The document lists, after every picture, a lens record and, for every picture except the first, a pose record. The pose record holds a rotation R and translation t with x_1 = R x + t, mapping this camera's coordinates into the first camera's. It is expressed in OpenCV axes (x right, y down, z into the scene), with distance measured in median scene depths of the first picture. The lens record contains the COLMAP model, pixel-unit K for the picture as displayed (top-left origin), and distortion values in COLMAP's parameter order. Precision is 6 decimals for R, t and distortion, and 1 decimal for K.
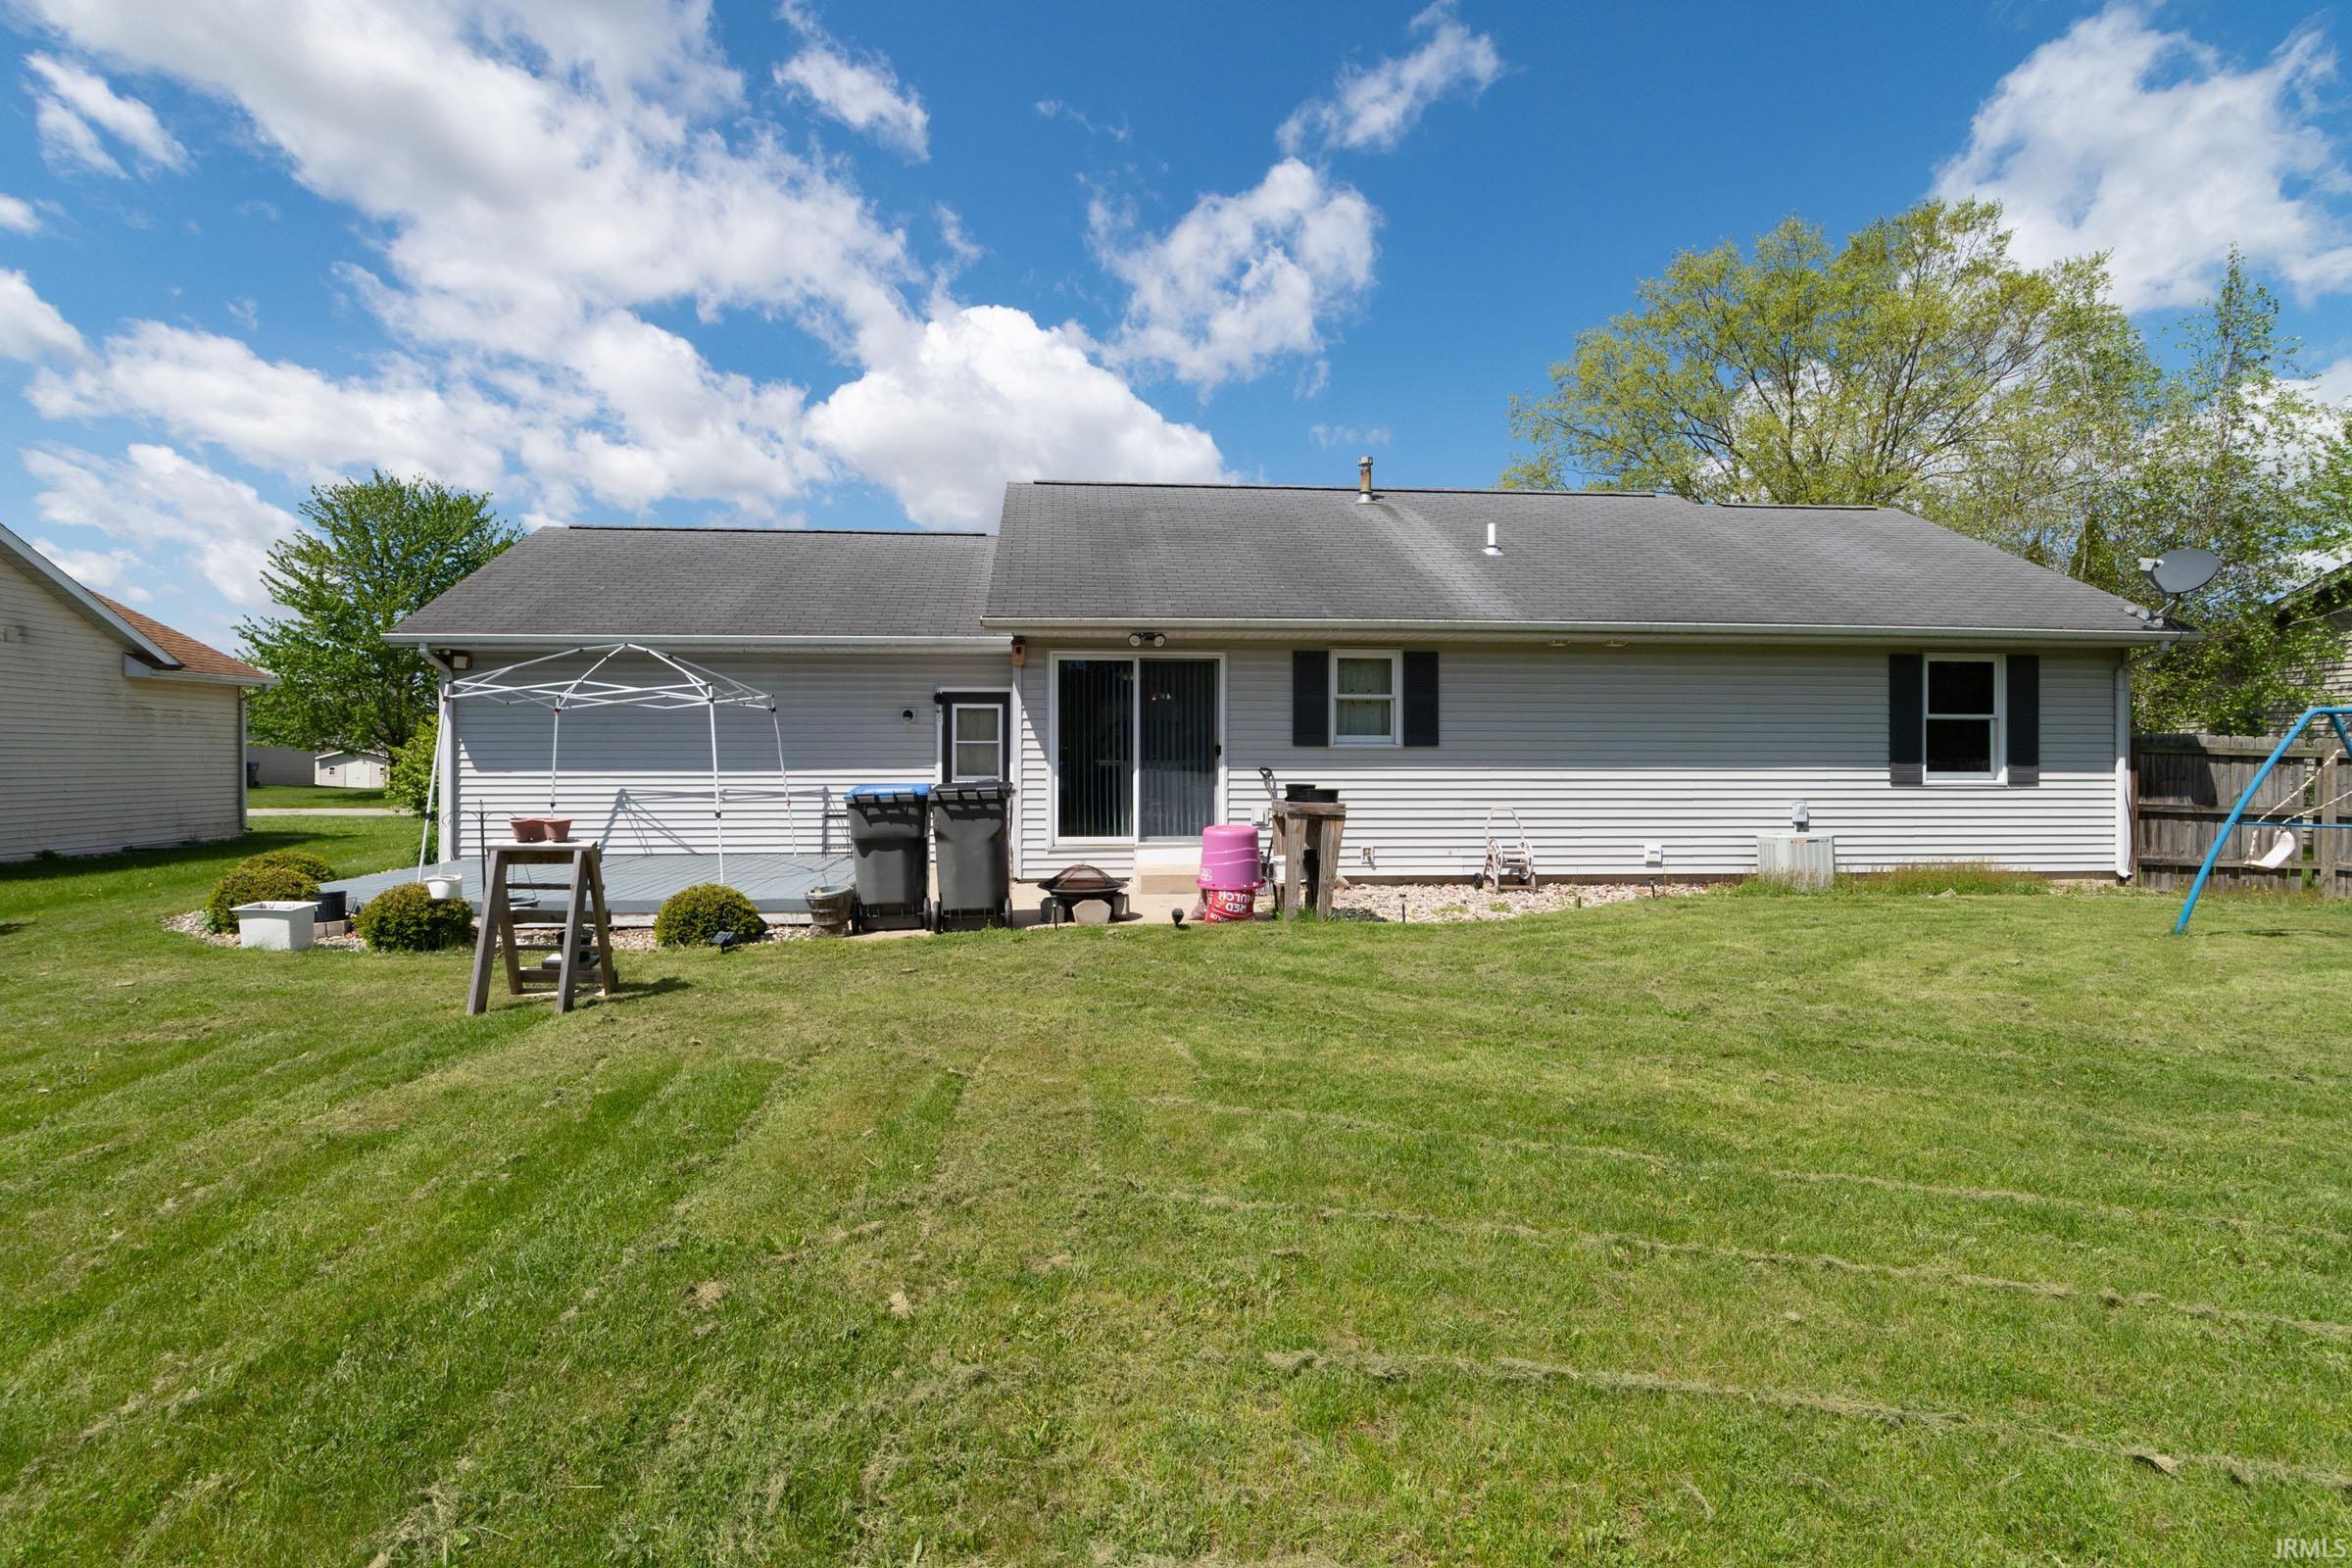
lens RADIAL K [[1184.5, 0, 1176.0], [0, 1184.5, 784.0], [0, 0, 1]] dist [0.001699, 0.000979]
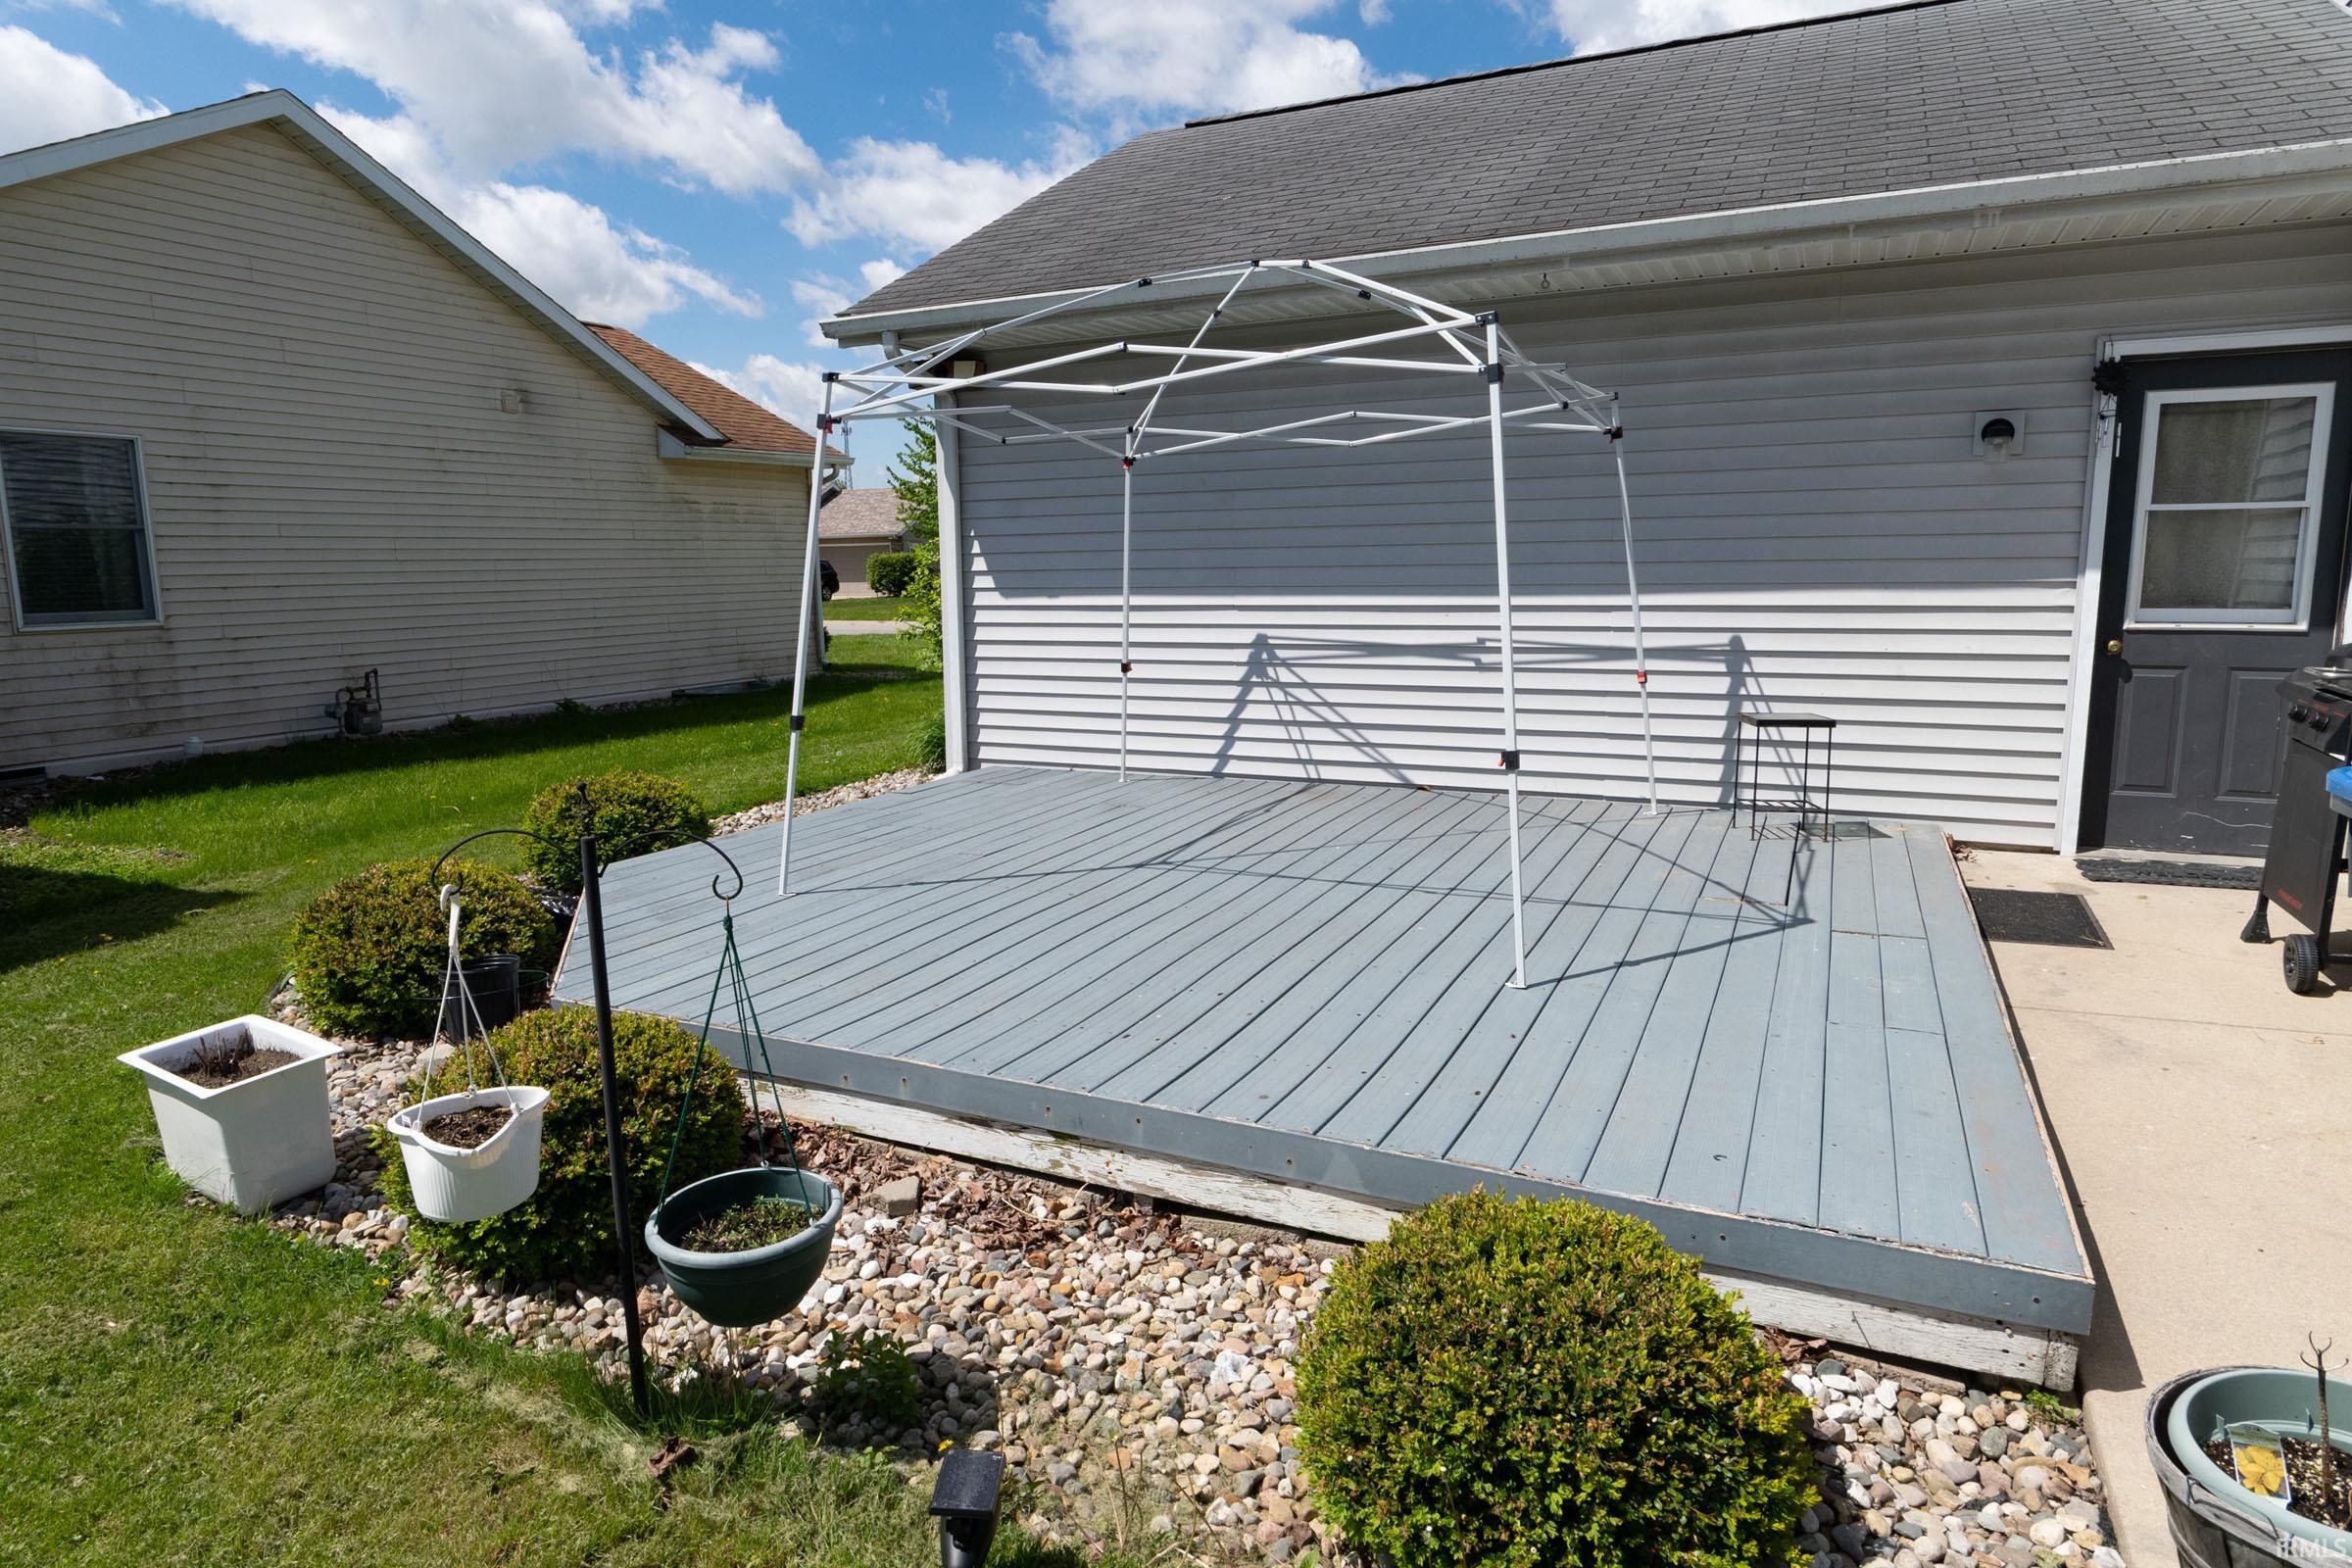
lens RADIAL K [[1355.0, 0, 1176.0], [0, 1355.0, 784.0], [0, 0, 1]] dist [-0.006960, -0.000152]
pose [[0.872450, 0.066394, -0.484172, -0.236182], [0.007607, 0.988763, 0.149296, -0.016639], [0.488644, -0.133937, 0.862142, 0.519166]]
